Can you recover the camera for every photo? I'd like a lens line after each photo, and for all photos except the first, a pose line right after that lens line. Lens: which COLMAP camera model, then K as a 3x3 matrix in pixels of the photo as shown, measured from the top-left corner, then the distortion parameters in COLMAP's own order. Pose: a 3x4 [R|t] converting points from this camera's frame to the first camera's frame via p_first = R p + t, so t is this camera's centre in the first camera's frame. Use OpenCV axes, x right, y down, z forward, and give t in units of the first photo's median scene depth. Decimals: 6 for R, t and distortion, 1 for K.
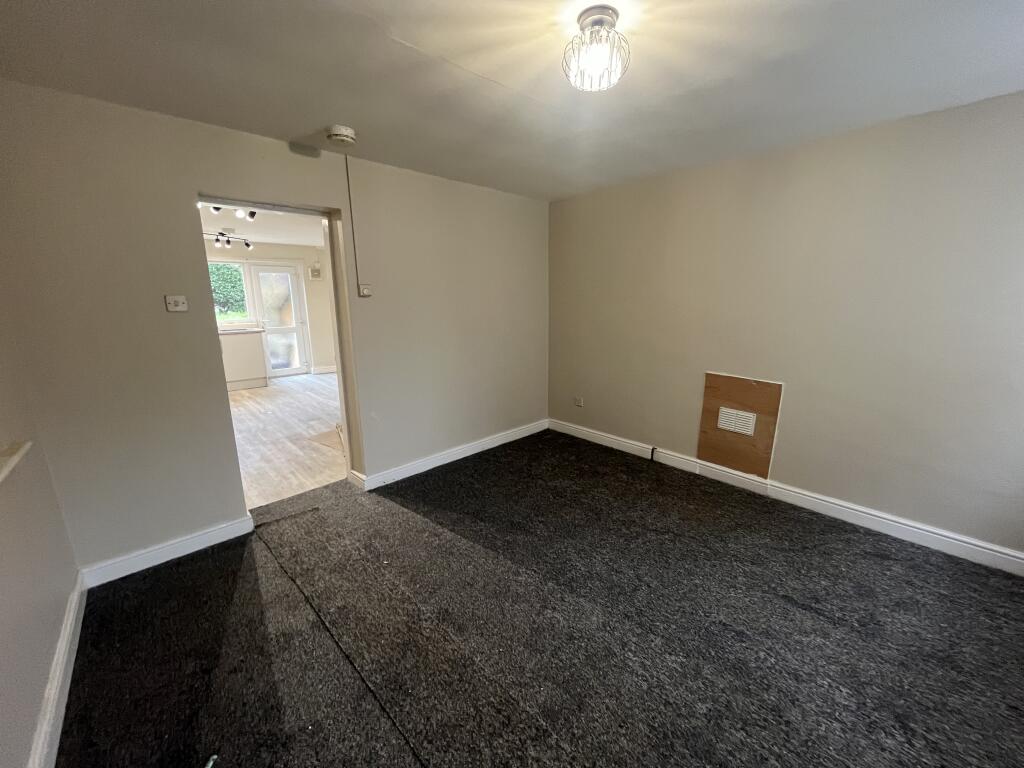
lens RADIAL K [[412.9, 0, 512.0], [0, 412.9, 384.0], [0, 0, 1]] dist [-0.003257, -0.000112]
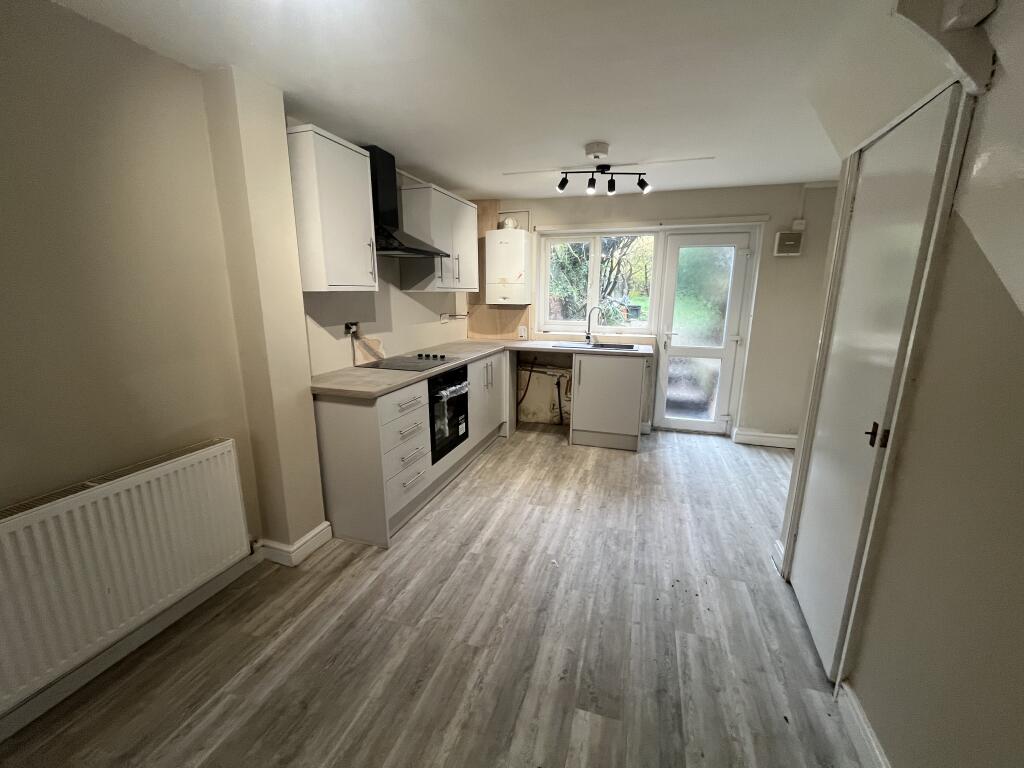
lens RADIAL K [[412.9, 0, 512.0], [0, 412.9, 384.0], [0, 0, 1]] dist [-0.003257, -0.000112]
pose [[0.490454, 0.200110, -0.848181, -0.201169], [-0.191876, 0.974191, 0.118889, -0.106469], [0.850082, 0.104436, 0.516192, 0.507163]]
